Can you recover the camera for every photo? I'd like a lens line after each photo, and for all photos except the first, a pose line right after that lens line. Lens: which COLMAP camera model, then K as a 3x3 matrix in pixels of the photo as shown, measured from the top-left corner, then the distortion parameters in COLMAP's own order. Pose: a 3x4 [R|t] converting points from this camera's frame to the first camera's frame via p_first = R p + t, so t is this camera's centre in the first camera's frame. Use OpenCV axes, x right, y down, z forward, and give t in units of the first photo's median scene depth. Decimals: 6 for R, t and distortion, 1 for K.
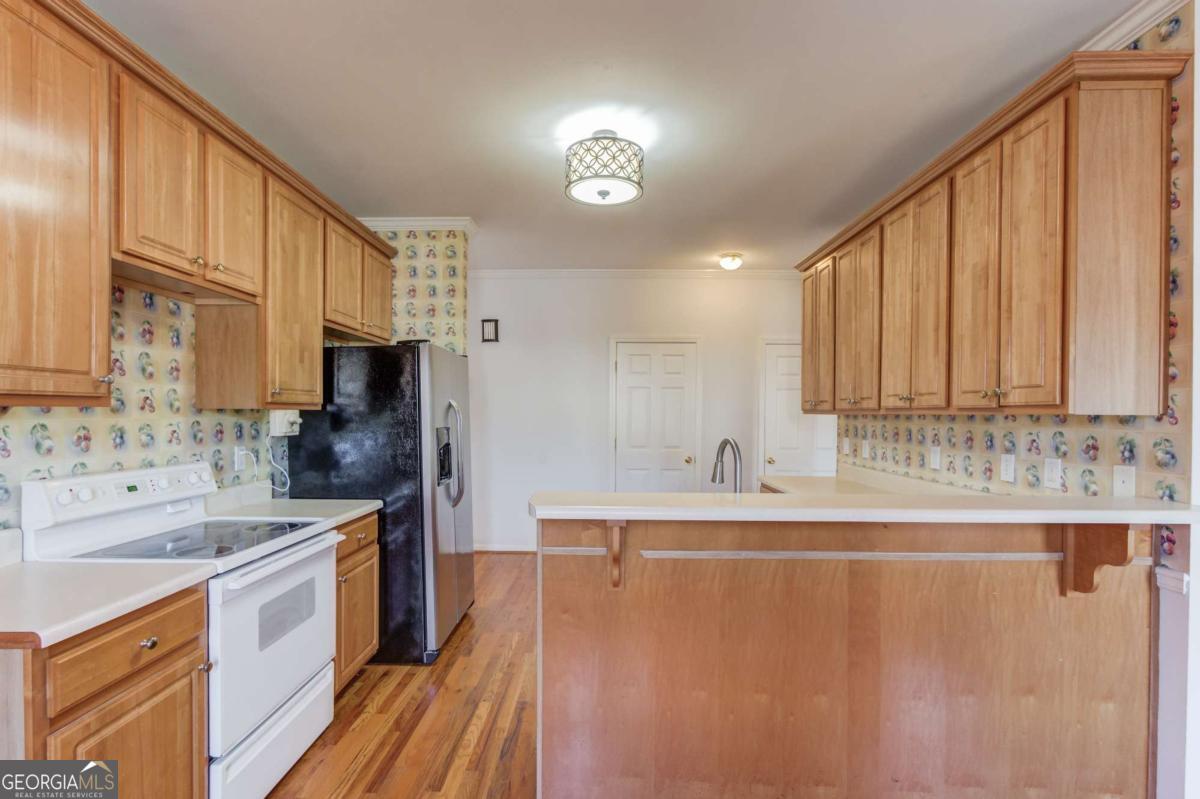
lens RADIAL K [[579.3, 0, 594.4], [0, 579.3, 422.1], [0, 0, 1]] dist [-0.019013, 0.009656]
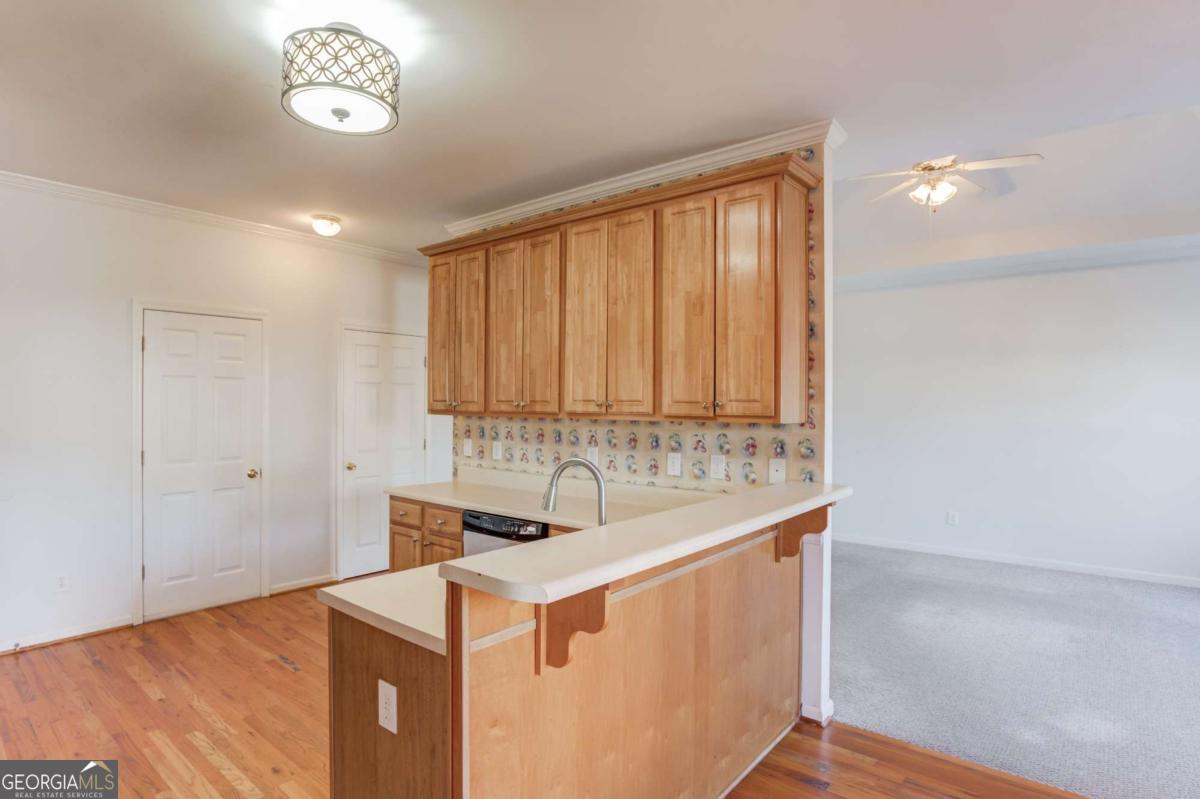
lens RADIAL K [[625.3, 0, 586.1], [0, 625.3, 413.0], [0, 0, 1]] dist [-0.018738, 0.008674]
pose [[0.625388, -0.007479, 0.780278, -0.404941], [0.005755, 0.999971, 0.004972, -0.033437], [-0.780293, 0.001381, 0.625413, 0.327339]]
